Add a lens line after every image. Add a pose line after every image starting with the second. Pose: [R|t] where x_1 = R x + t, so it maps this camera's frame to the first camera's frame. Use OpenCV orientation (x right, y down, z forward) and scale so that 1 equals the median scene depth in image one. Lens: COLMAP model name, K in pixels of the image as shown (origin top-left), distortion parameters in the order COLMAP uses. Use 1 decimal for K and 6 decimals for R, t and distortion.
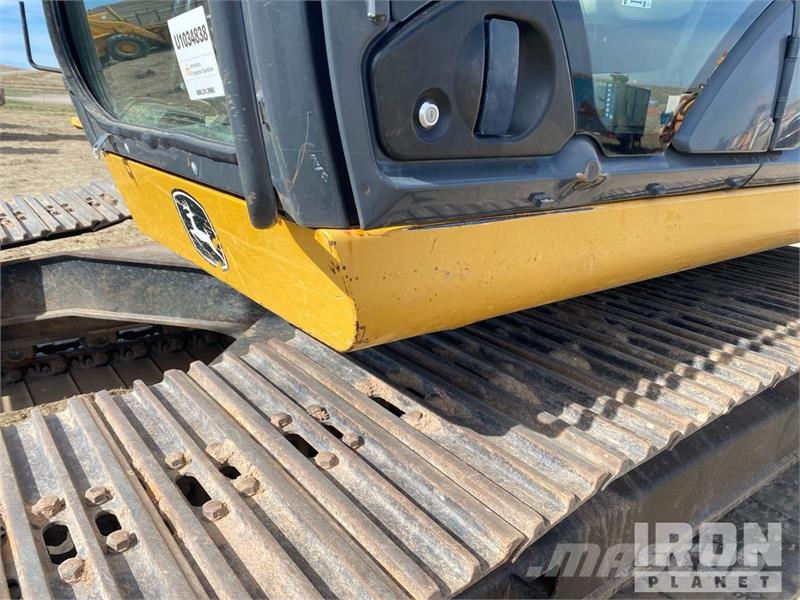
lens RADIAL K [[604.4, 0, 404.7], [0, 604.4, 288.3], [0, 0, 1]] dist [0.008083, -0.010286]
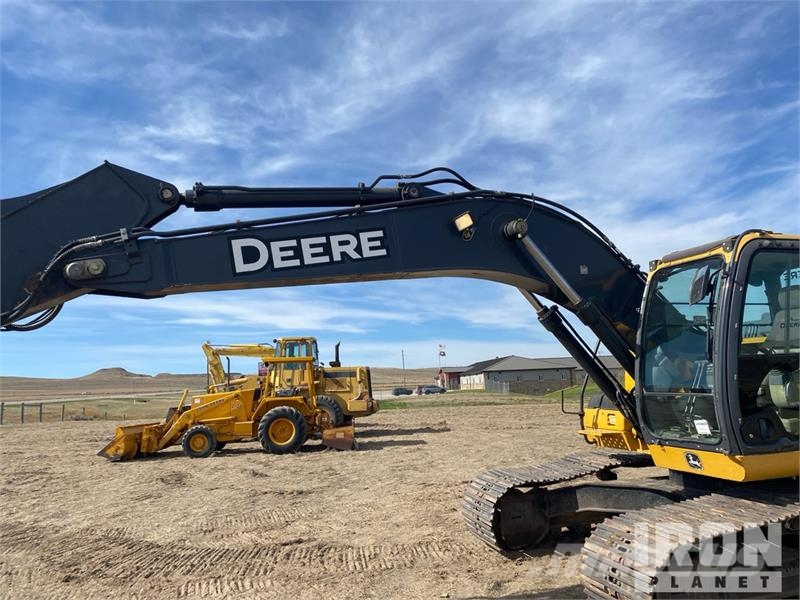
lens RADIAL K [[604.4, 0, 404.7], [0, 604.4, 288.3], [0, 0, 1]] dist [0.008083, -0.010286]
pose [[0.923816, -0.143866, -0.354776, -0.545512], [-0.024593, 0.902490, -0.430009, 0.728677], [0.382045, 0.405974, 0.830197, -4.053293]]
